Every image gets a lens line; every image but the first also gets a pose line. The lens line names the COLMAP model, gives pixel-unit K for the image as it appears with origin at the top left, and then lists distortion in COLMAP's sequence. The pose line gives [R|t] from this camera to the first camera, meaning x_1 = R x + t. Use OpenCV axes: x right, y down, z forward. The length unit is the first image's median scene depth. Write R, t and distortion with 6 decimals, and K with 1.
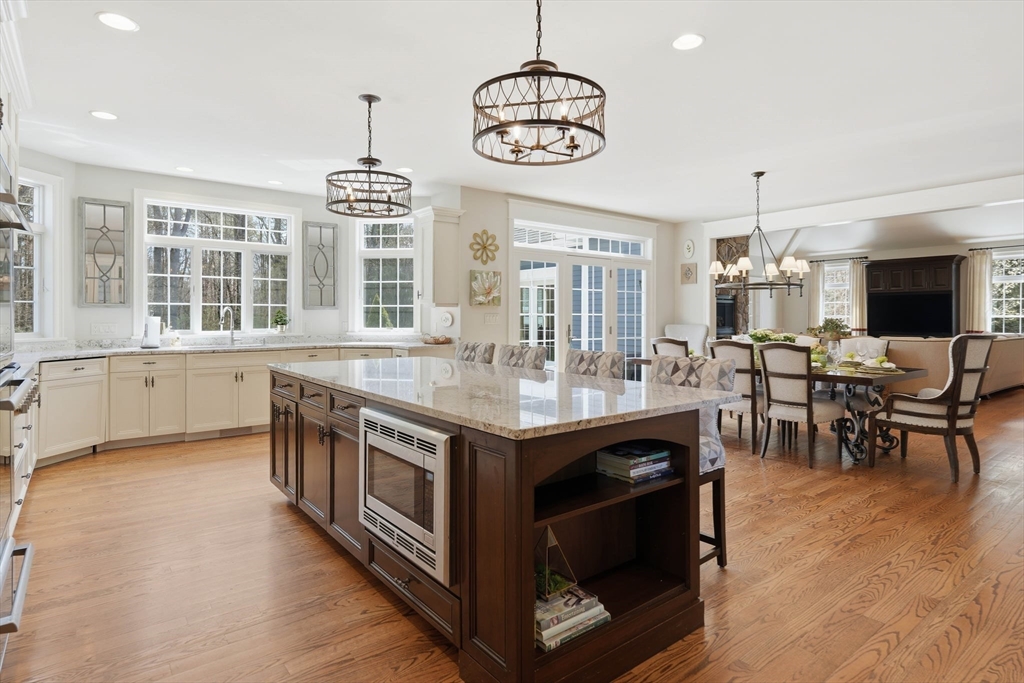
lens RADIAL K [[549.4, 0, 514.5], [0, 549.4, 315.3], [0, 0, 1]] dist [-0.002692, -0.001221]
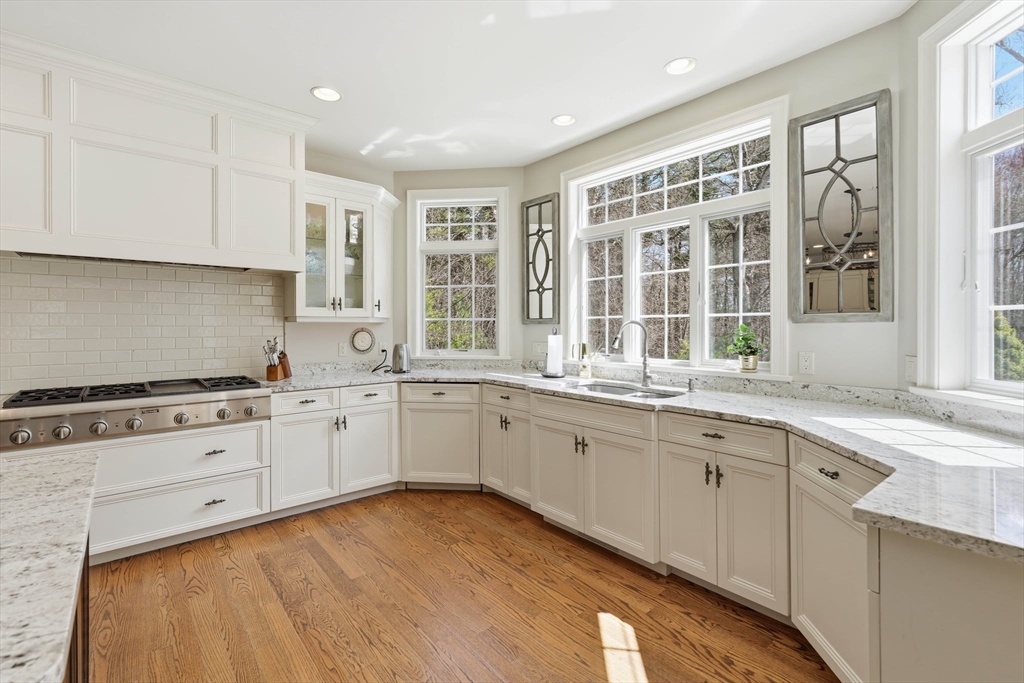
lens RADIAL K [[459.0, 0, 511.3], [0, 459.0, 328.6], [0, 0, 1]] dist [-0.000234, 0.000004]
pose [[0.041239, 0.001241, -0.999149, -0.030146], [0.002697, 0.999995, 0.001353, -0.007222], [0.999146, -0.002750, 0.041236, 0.856296]]
